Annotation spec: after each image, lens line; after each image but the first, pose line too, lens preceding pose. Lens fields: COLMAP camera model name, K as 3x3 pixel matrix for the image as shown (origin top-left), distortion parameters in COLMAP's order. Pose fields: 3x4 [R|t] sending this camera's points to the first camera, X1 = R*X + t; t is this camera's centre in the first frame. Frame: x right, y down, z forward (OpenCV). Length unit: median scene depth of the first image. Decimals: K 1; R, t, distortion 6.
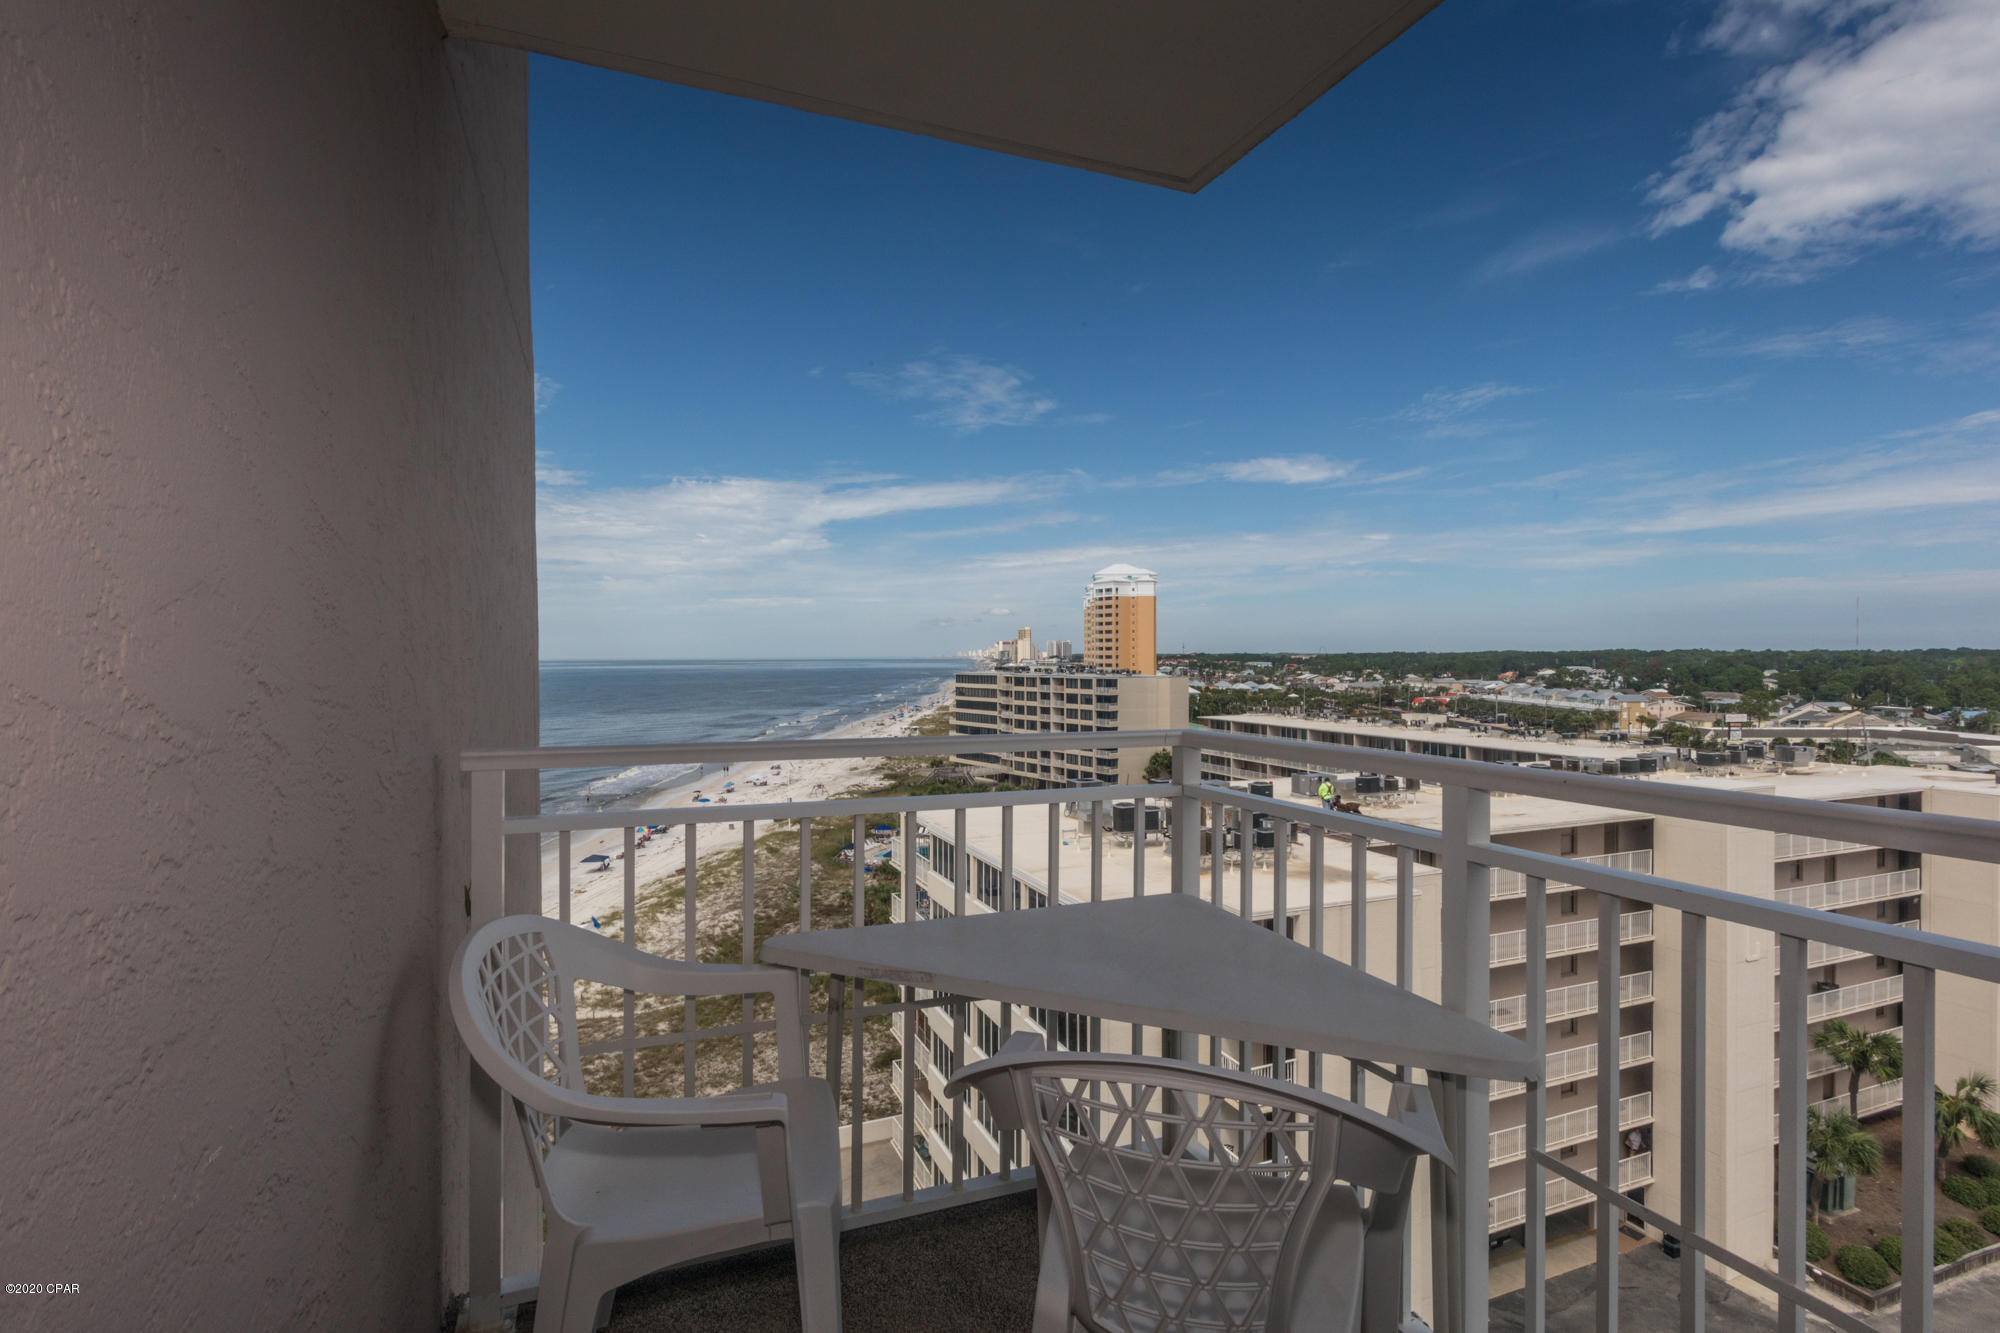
lens RADIAL K [[956.1, 0, 992.6], [0, 956.1, 665.9], [0, 0, 1]] dist [0.002380, -0.000553]
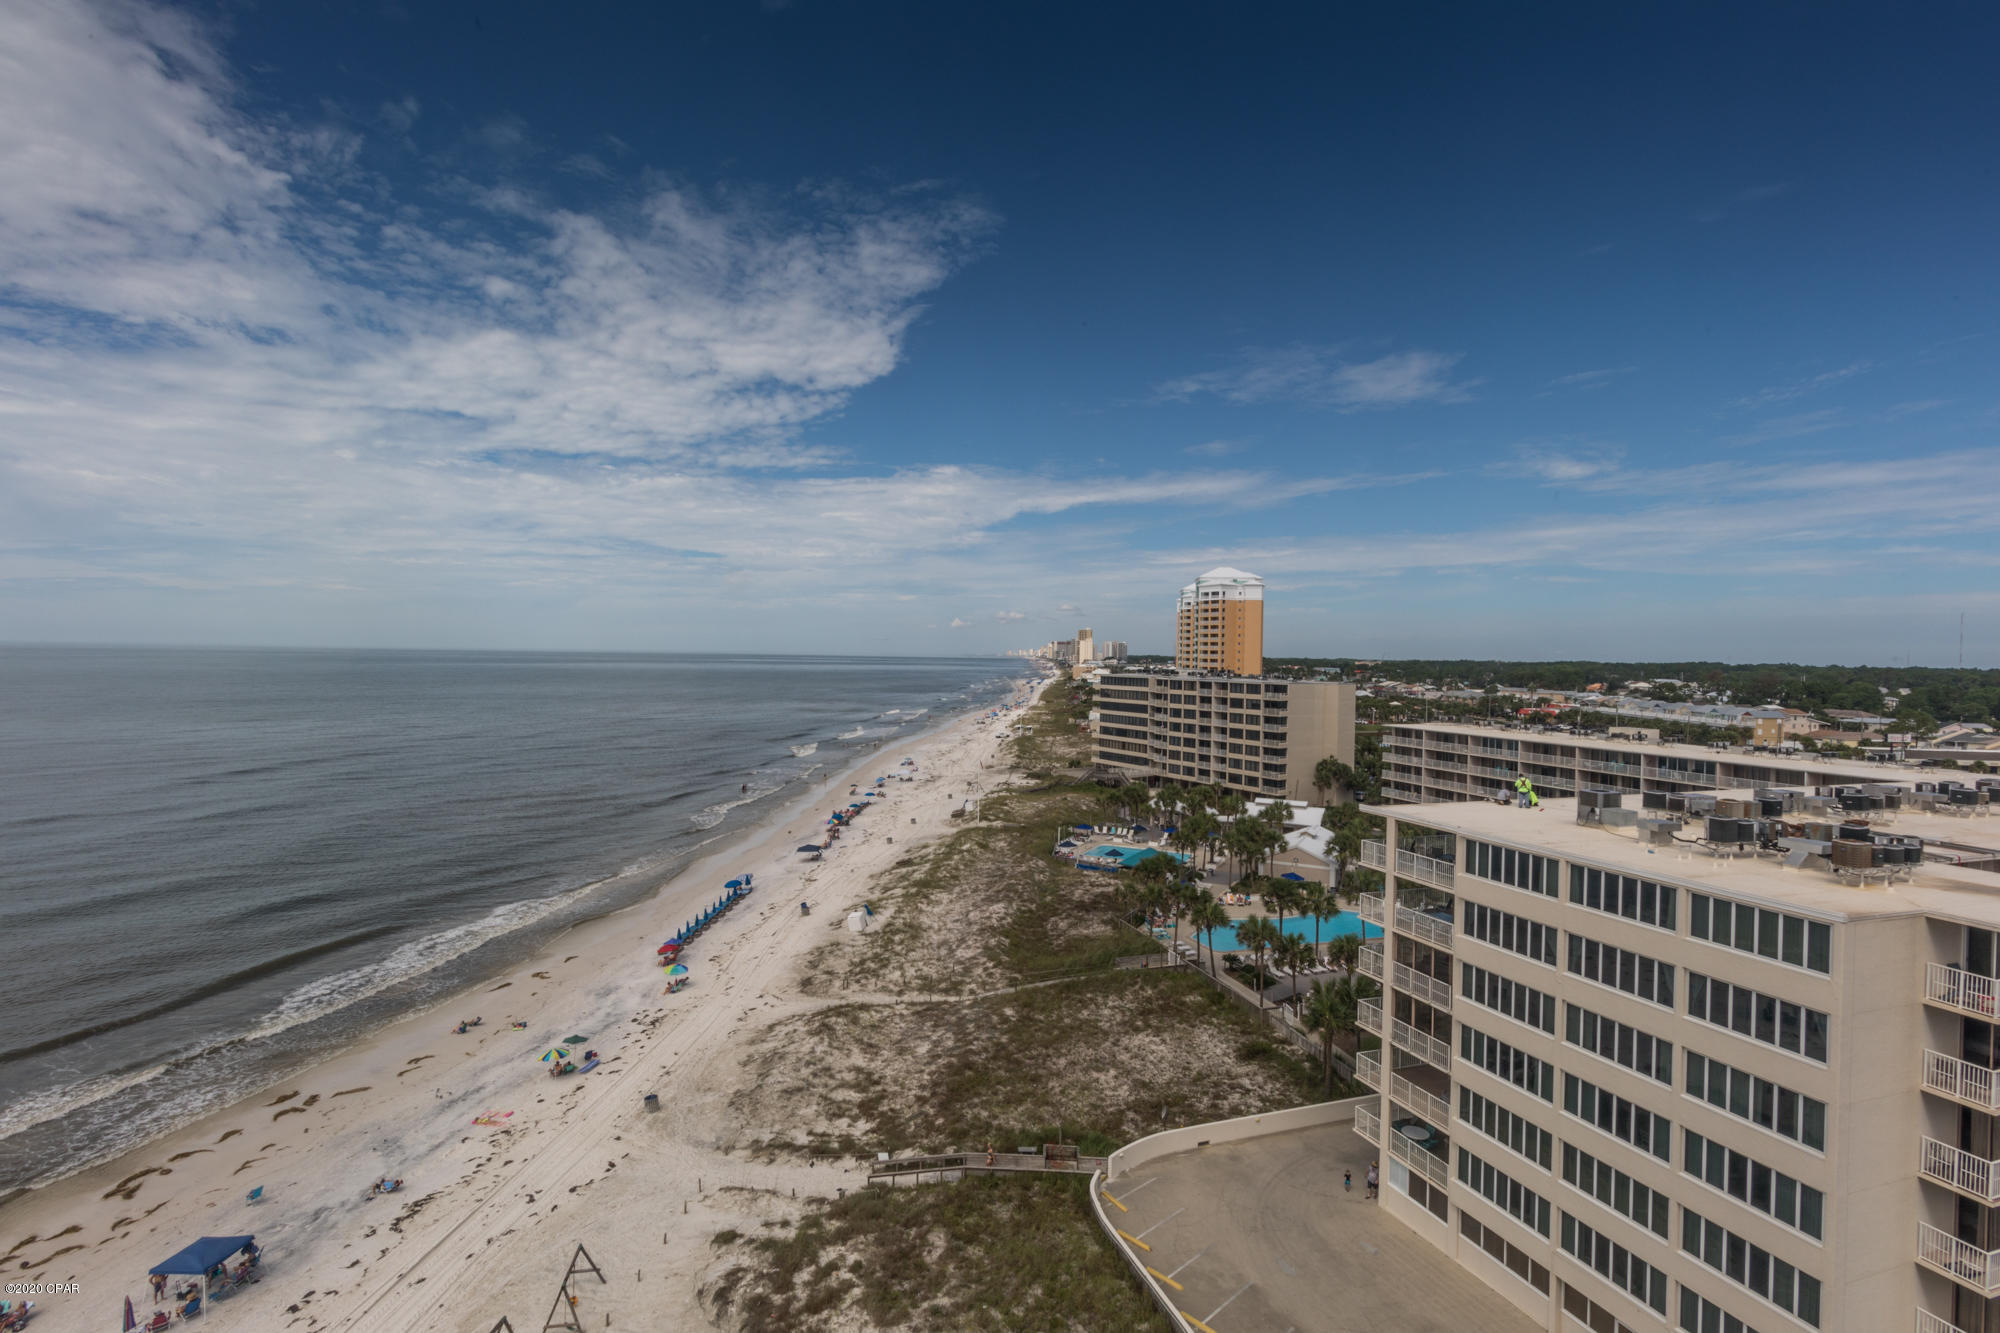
lens RADIAL K [[956.1, 0, 992.6], [0, 956.1, 665.9], [0, 0, 1]] dist [0.002380, -0.000553]
pose [[0.998248, 0.020363, -0.055562, -0.103986], [-0.020326, 0.999793, 0.001238, -0.000928], [0.055576, -0.000107, 0.998454, -0.015251]]
